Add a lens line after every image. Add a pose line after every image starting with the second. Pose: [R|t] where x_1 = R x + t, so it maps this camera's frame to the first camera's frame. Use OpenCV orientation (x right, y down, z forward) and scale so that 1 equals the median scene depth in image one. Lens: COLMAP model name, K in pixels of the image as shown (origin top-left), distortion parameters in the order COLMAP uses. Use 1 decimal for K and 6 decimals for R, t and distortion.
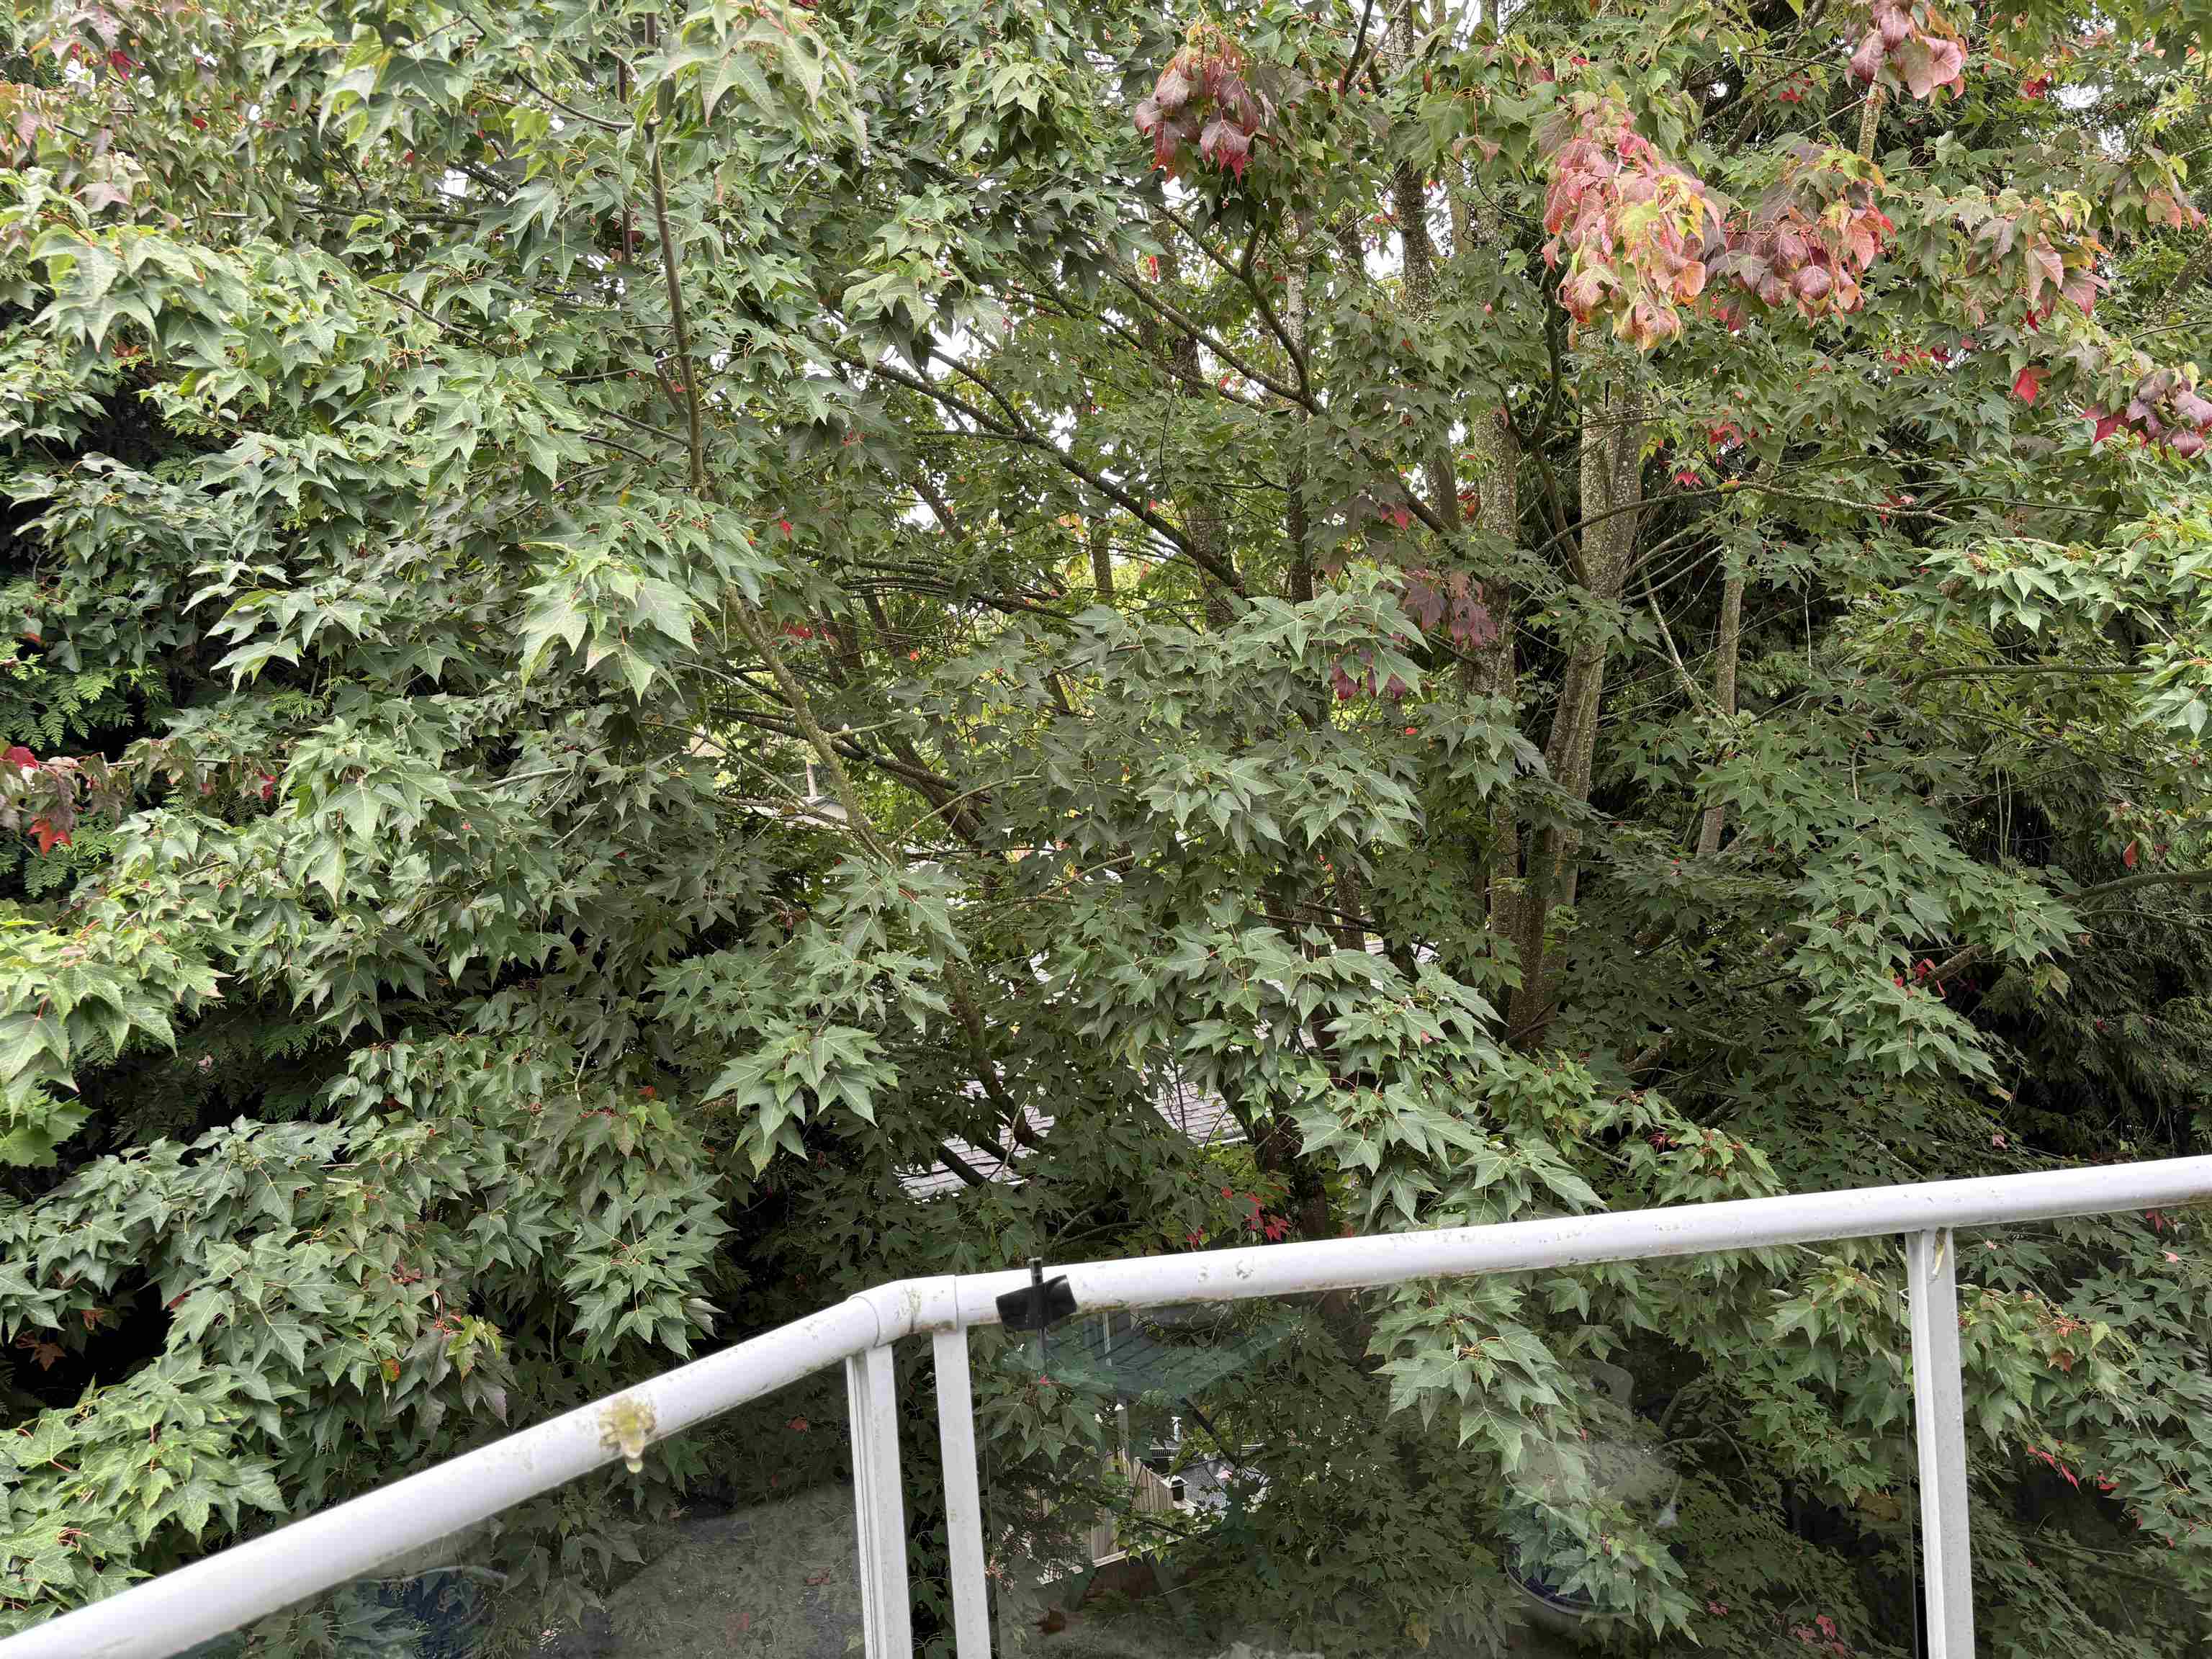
lens RADIAL K [[1682.5, 0, 1106.0], [0, 1682.5, 829.5], [0, 0, 1]] dist [0.106789, -0.112192]
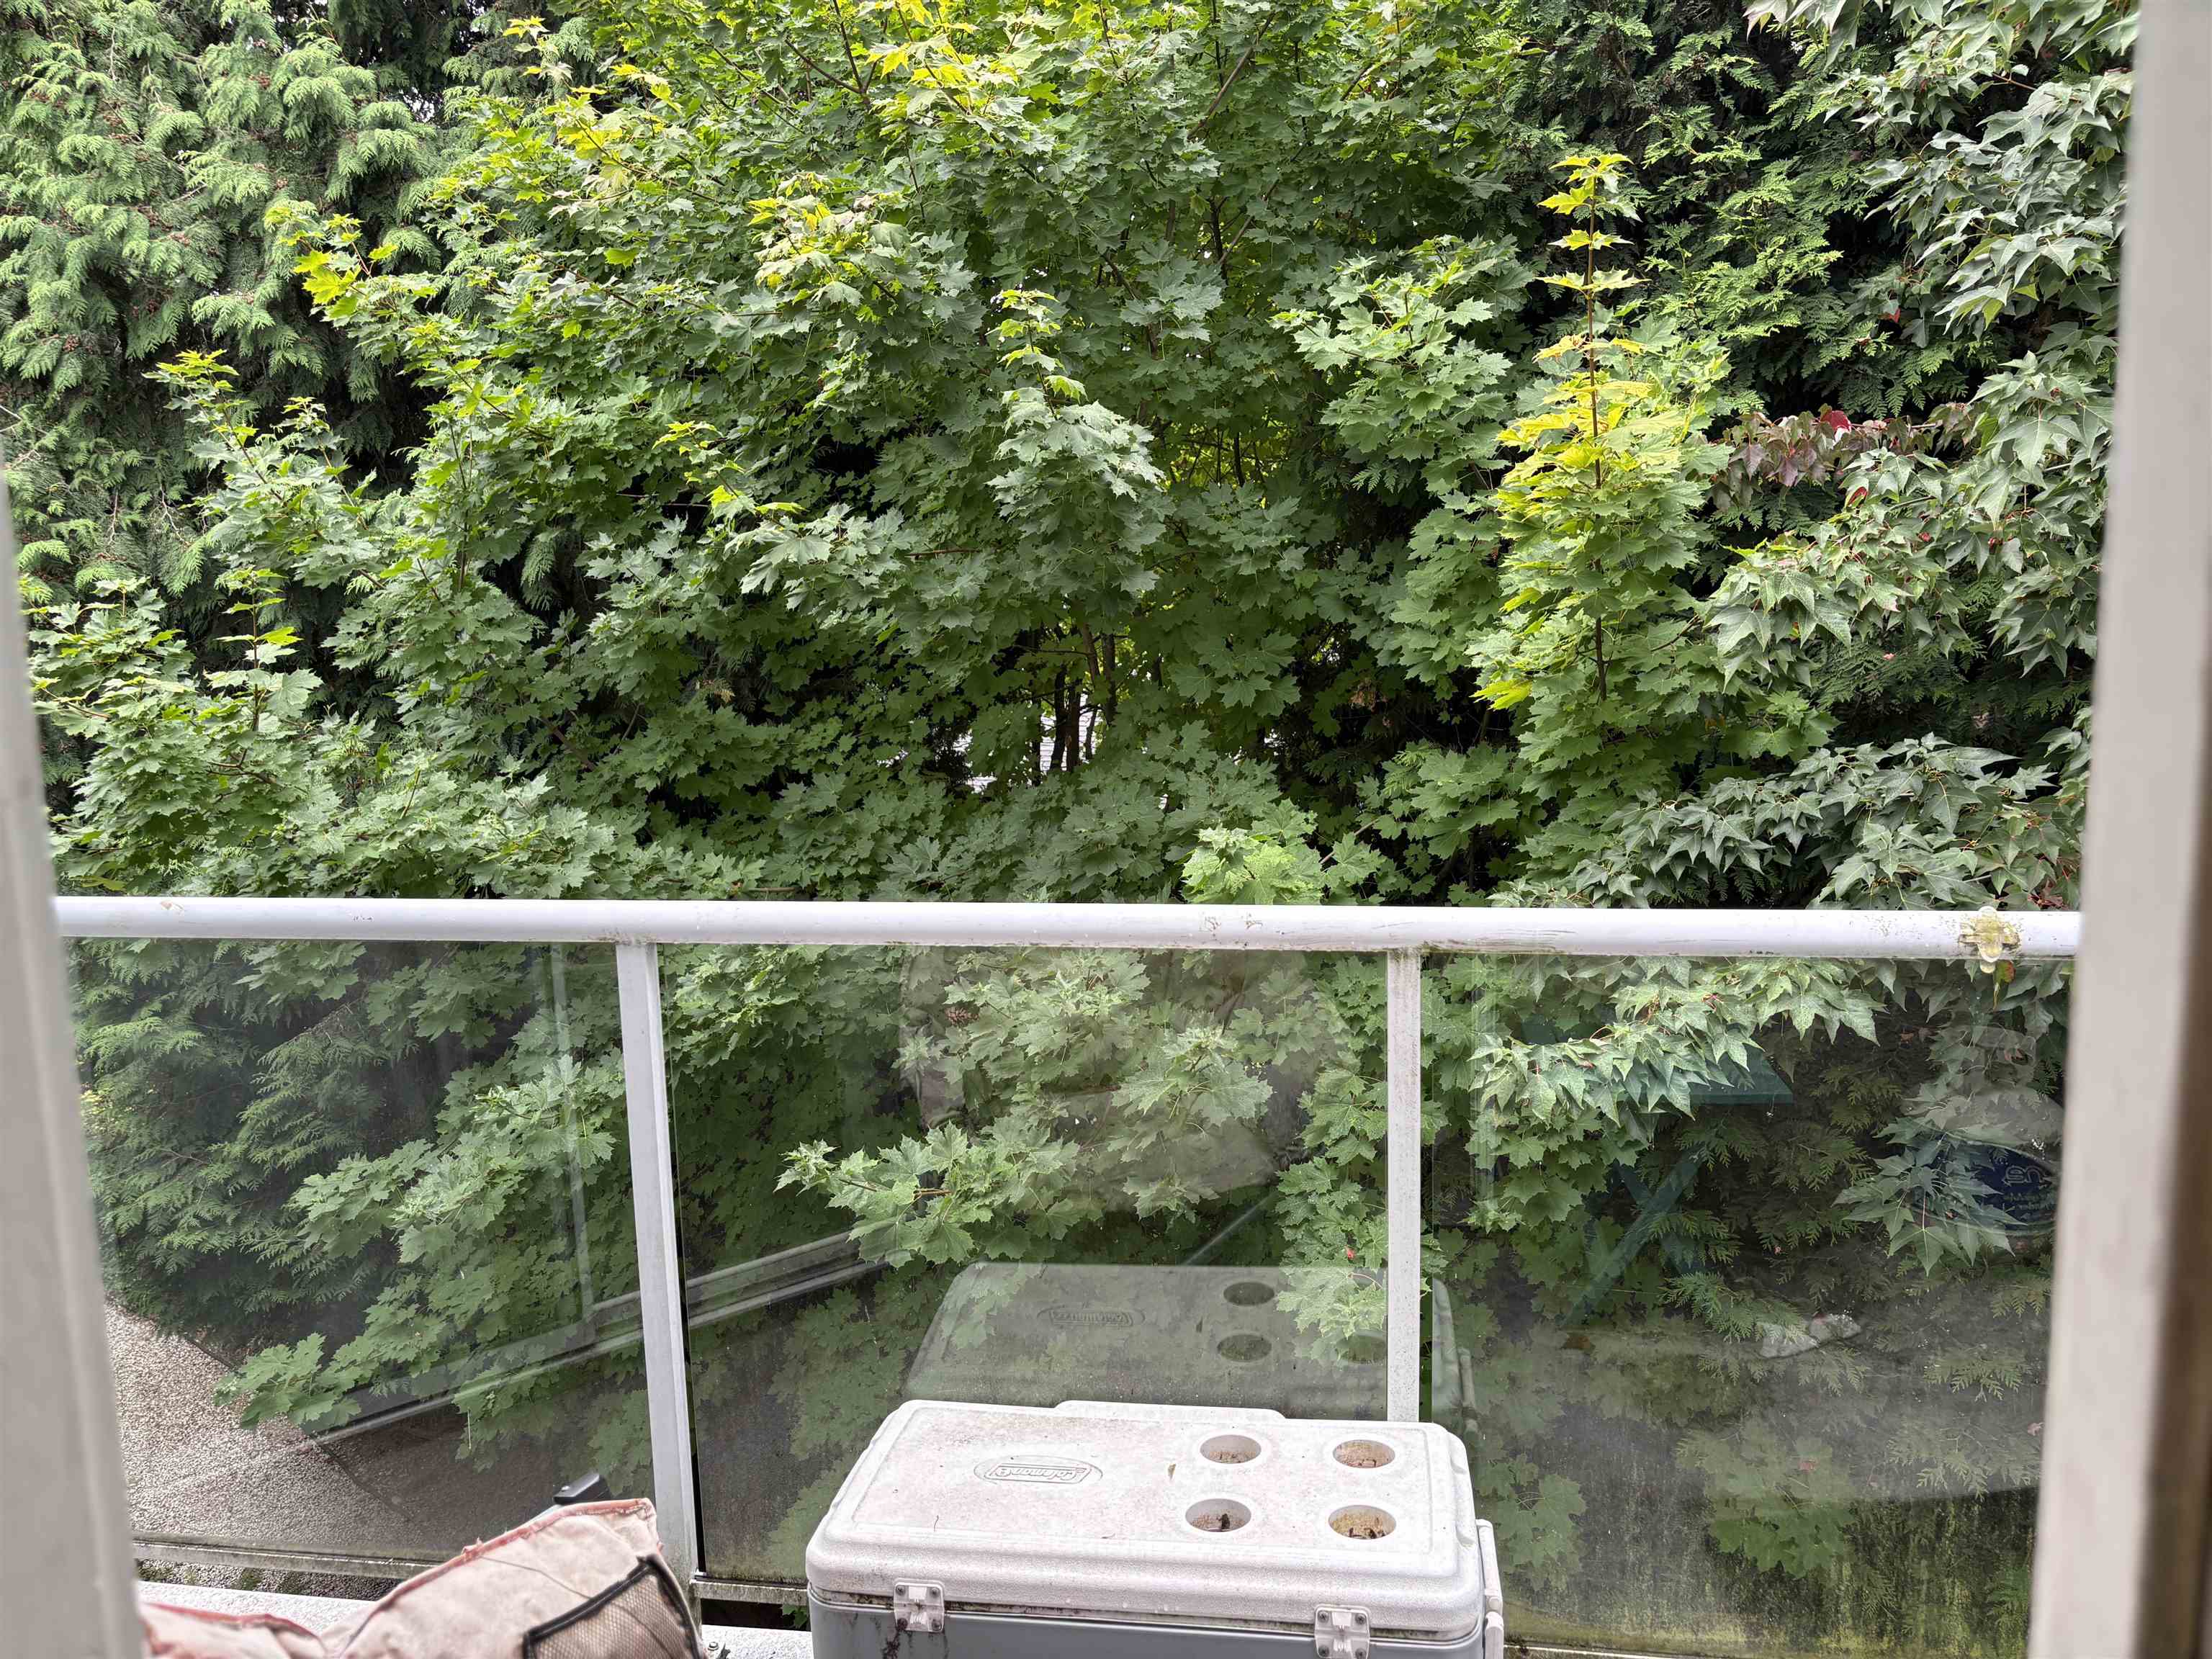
lens RADIAL K [[1682.5, 0, 1106.0], [0, 1682.5, 829.5], [0, 0, 1]] dist [0.106789, -0.112192]
pose [[0.510636, 0.187549, -0.839093, 0.183059], [-0.048365, 0.980640, 0.189755, 0.043011], [0.858436, -0.056313, 0.509820, -0.045195]]
